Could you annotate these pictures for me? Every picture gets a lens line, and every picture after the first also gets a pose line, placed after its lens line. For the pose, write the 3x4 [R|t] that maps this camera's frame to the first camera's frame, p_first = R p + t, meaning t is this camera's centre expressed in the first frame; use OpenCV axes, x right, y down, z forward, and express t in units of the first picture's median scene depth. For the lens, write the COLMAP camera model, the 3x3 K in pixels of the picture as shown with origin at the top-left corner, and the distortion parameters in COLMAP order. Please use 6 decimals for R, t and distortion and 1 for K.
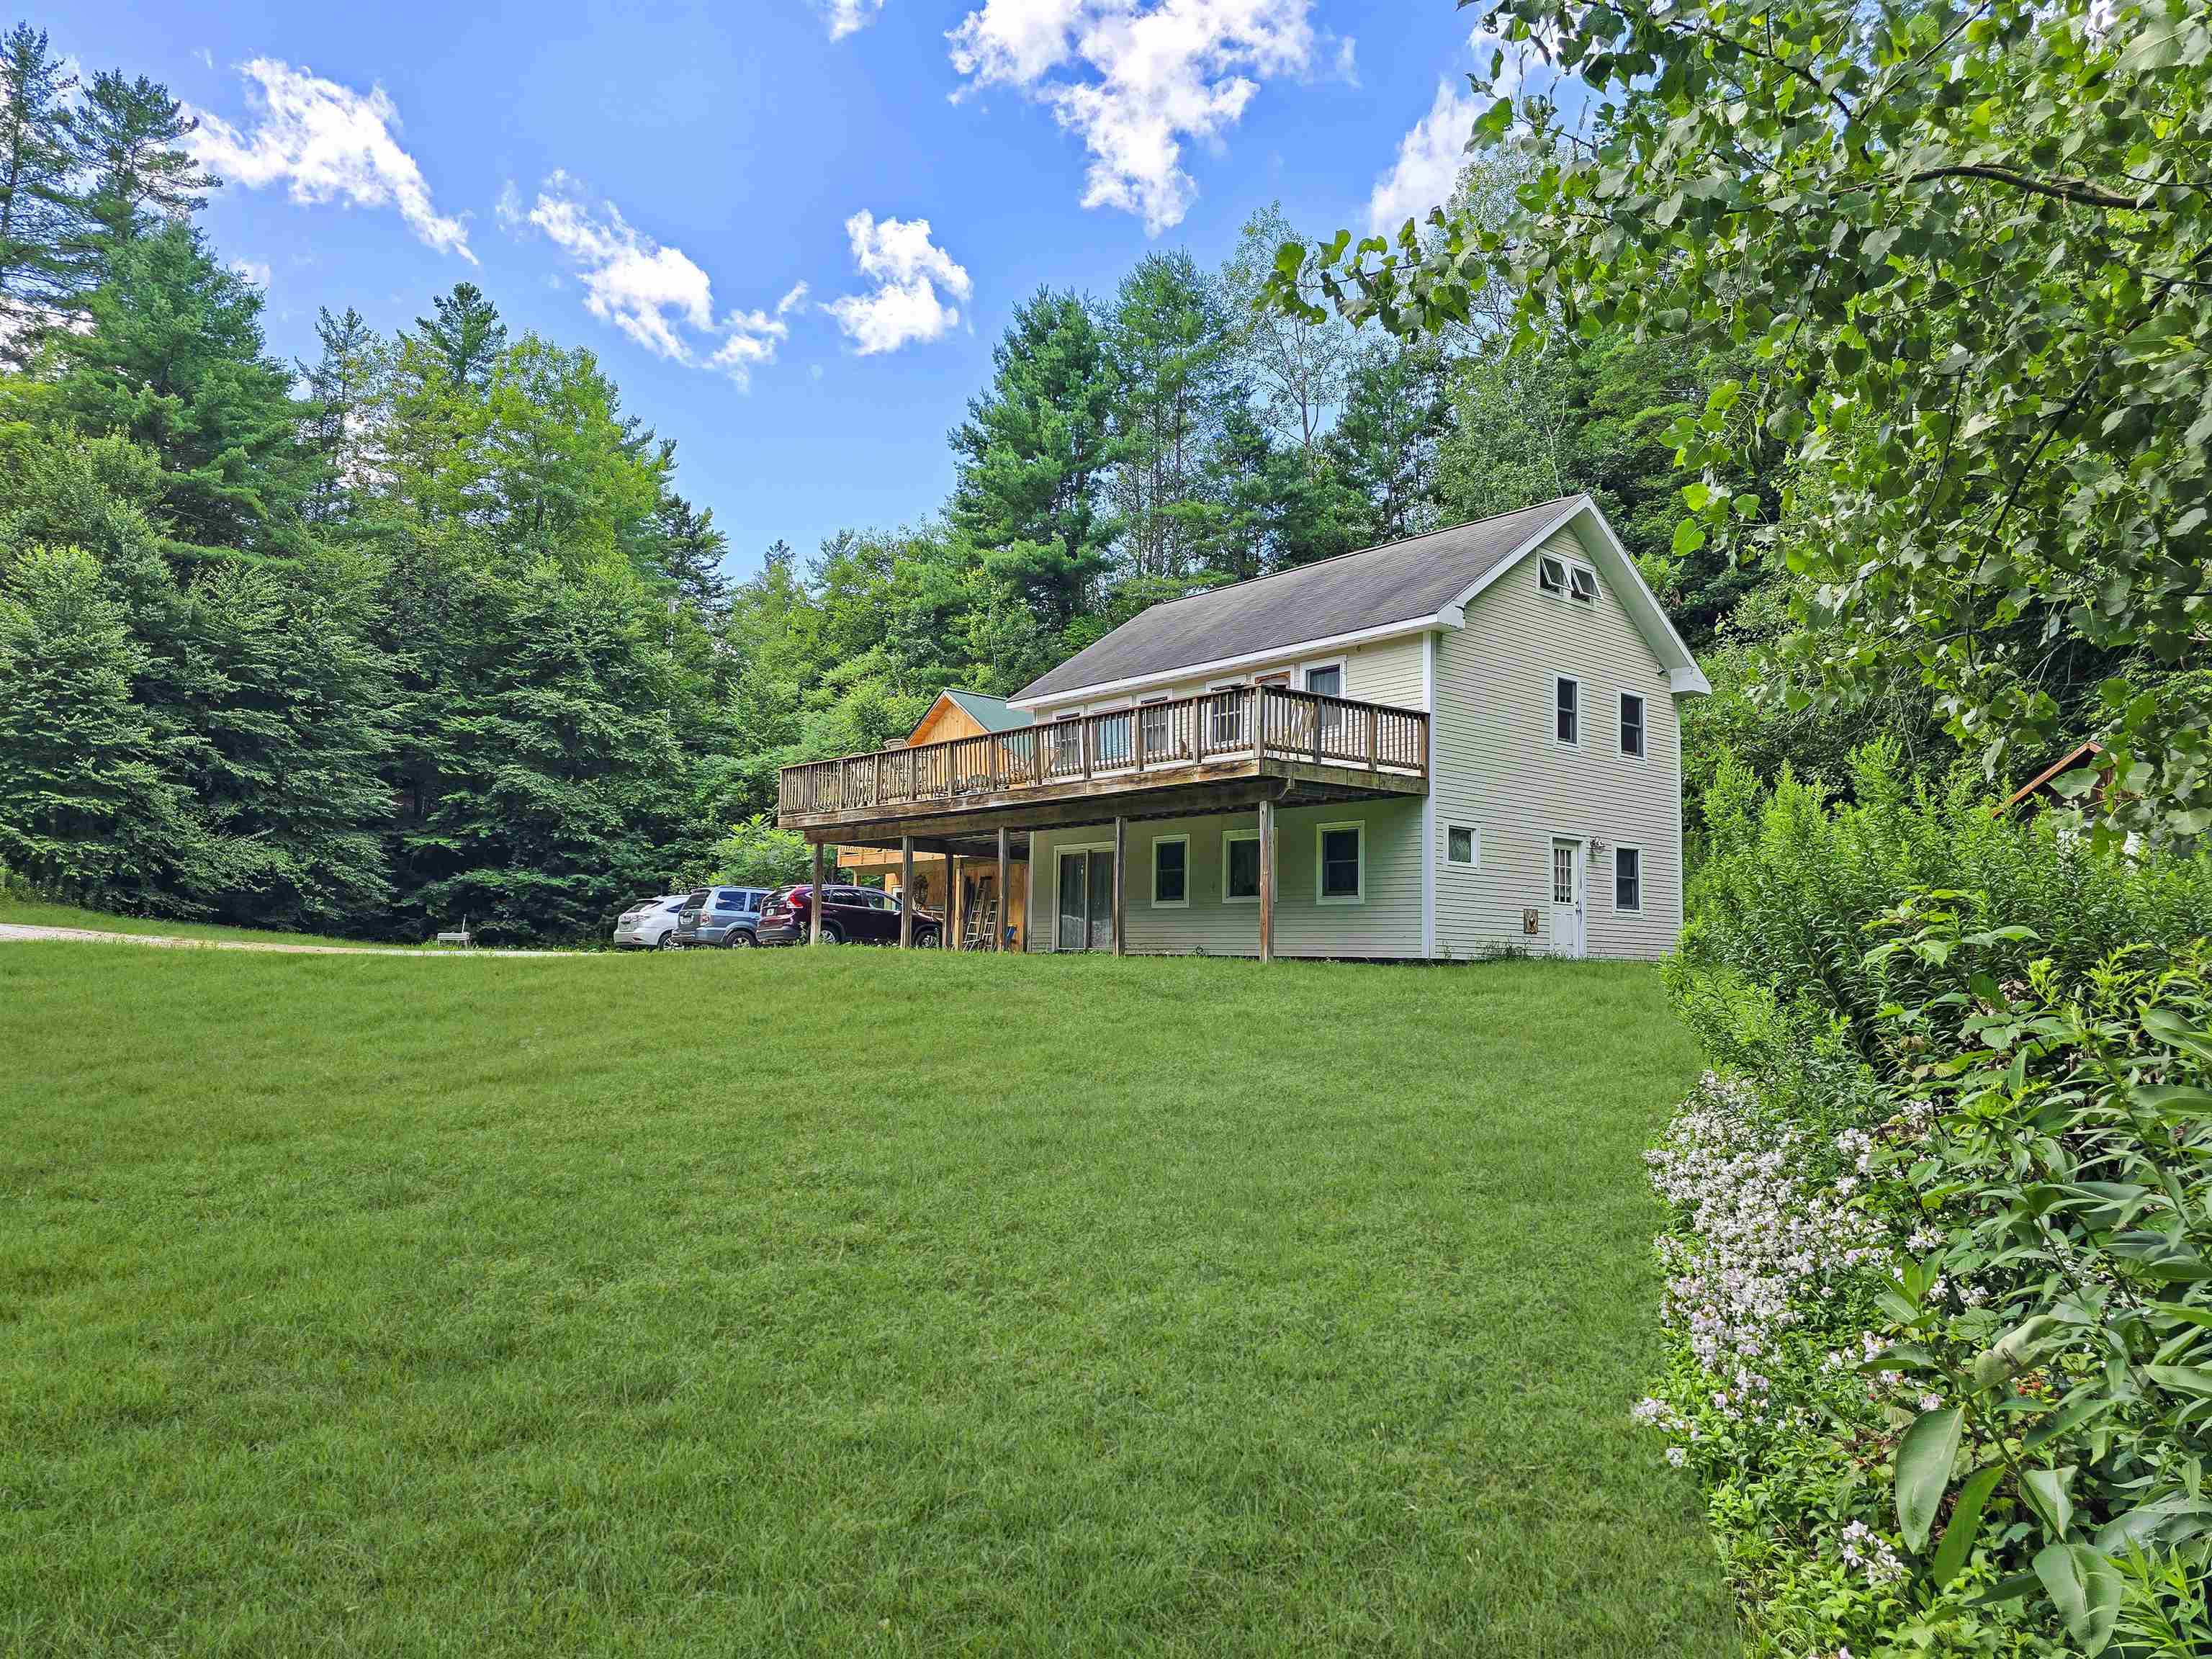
lens RADIAL K [[1477.6, 0, 1066.6], [0, 1477.6, 841.4], [0, 0, 1]] dist [0.036523, -0.014686]
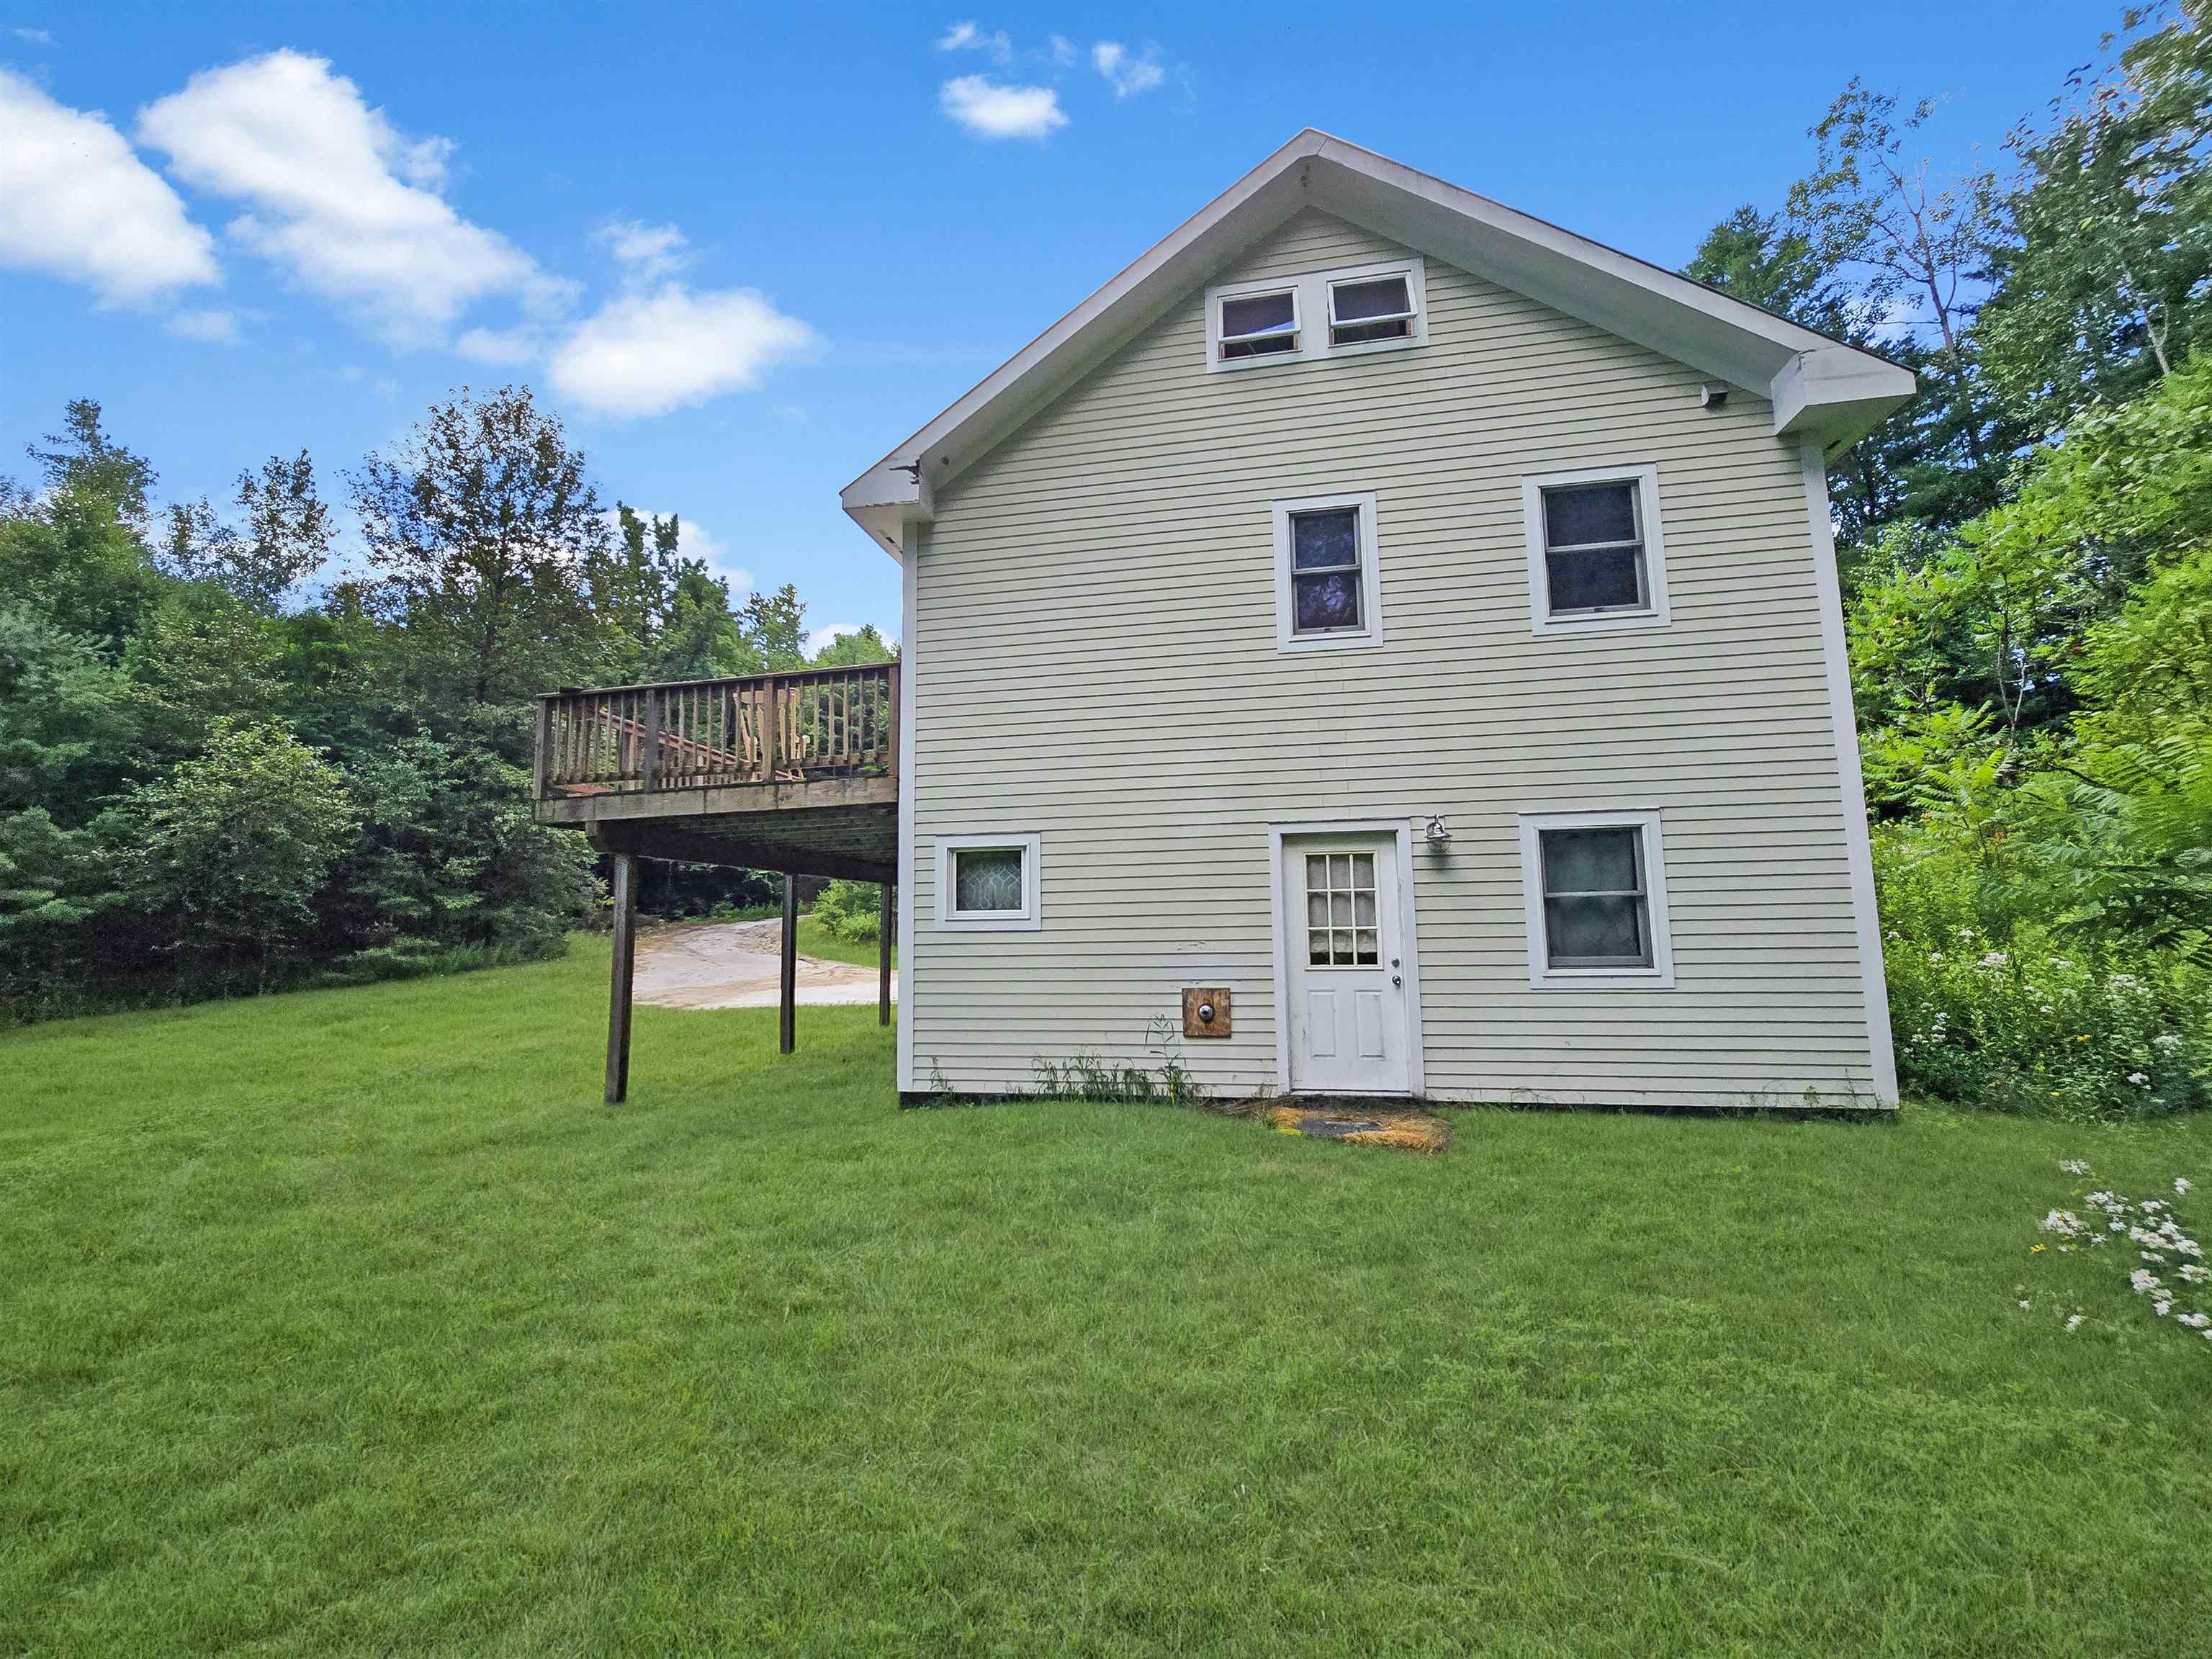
lens RADIAL K [[899.3, 0, 1103.8], [0, 899.3, 829.3], [0, 0, 1]] dist [-0.005660, 0.000153]
pose [[0.638717, -0.120512, -0.759946, 0.333030], [0.094430, 0.992470, -0.078019, 0.008549], [0.763626, -0.021929, 0.645287, 0.495323]]
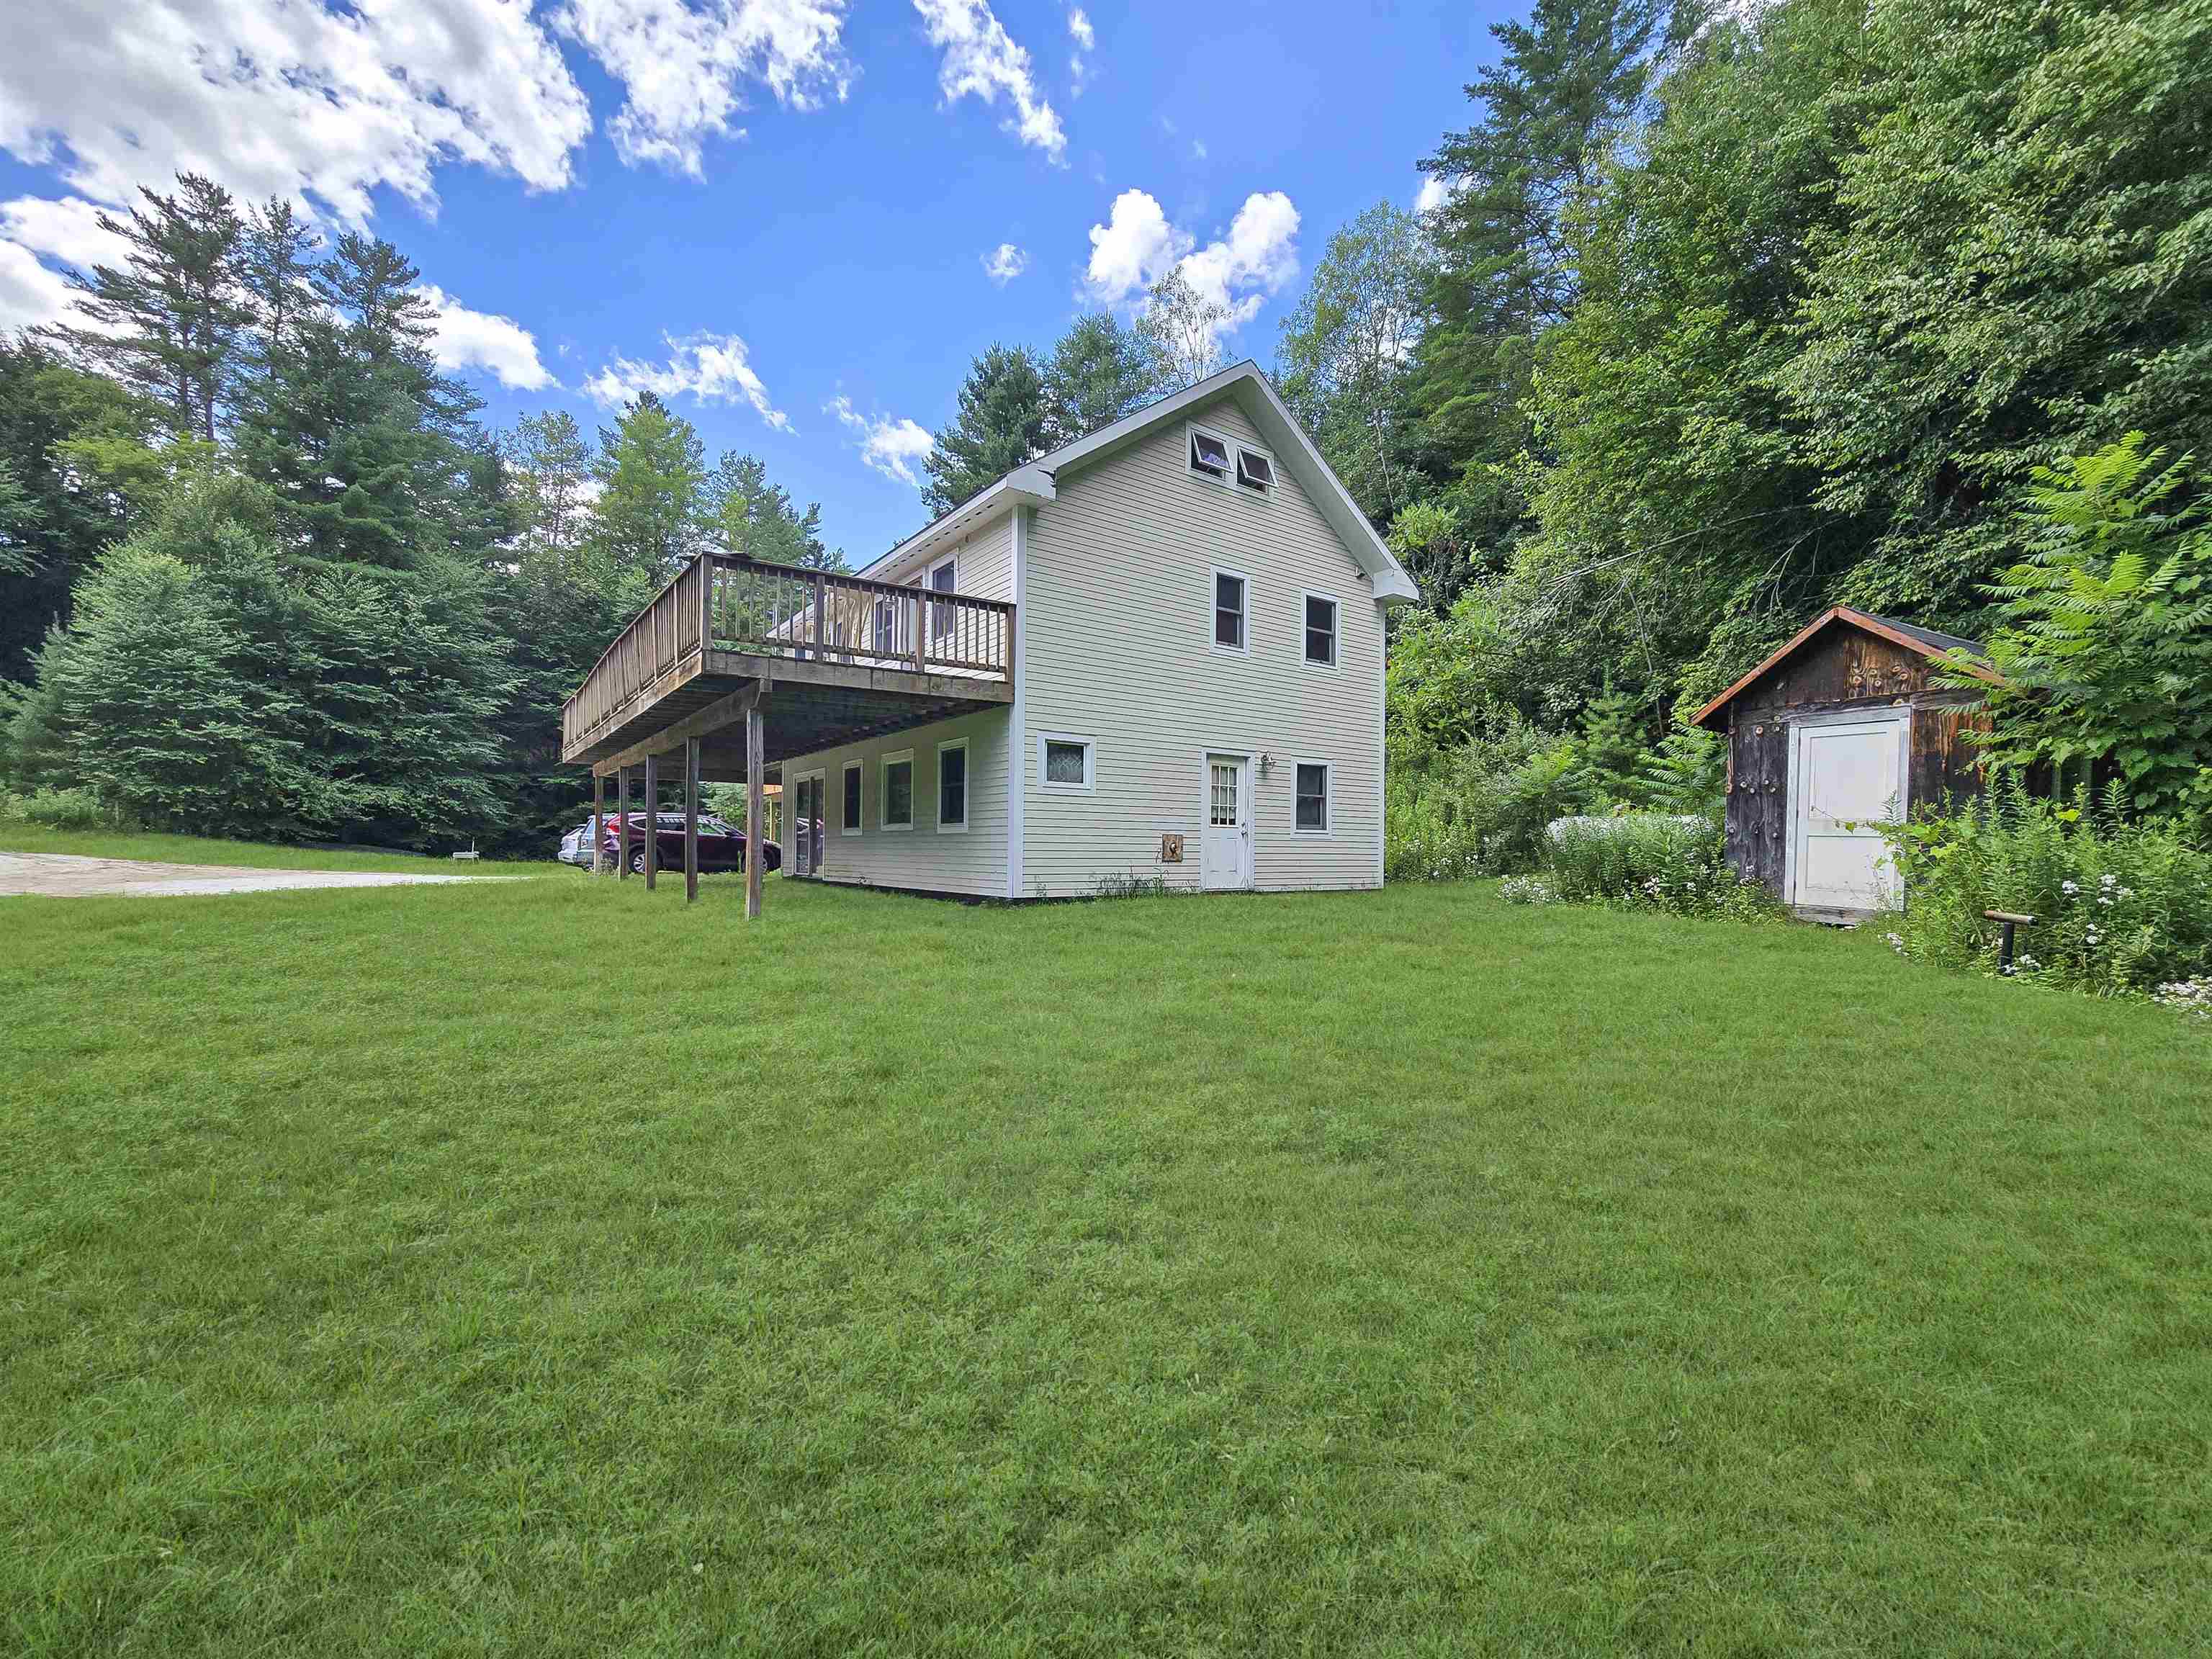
lens RADIAL K [[899.3, 0, 1102.9], [0, 899.3, 846.0], [0, 0, 1]] dist [-0.005660, 0.000153]
pose [[0.997270, -0.012577, -0.072761, 0.196899], [0.018328, 0.996712, 0.078929, 0.006032], [0.071529, -0.080048, 0.994221, 0.292371]]
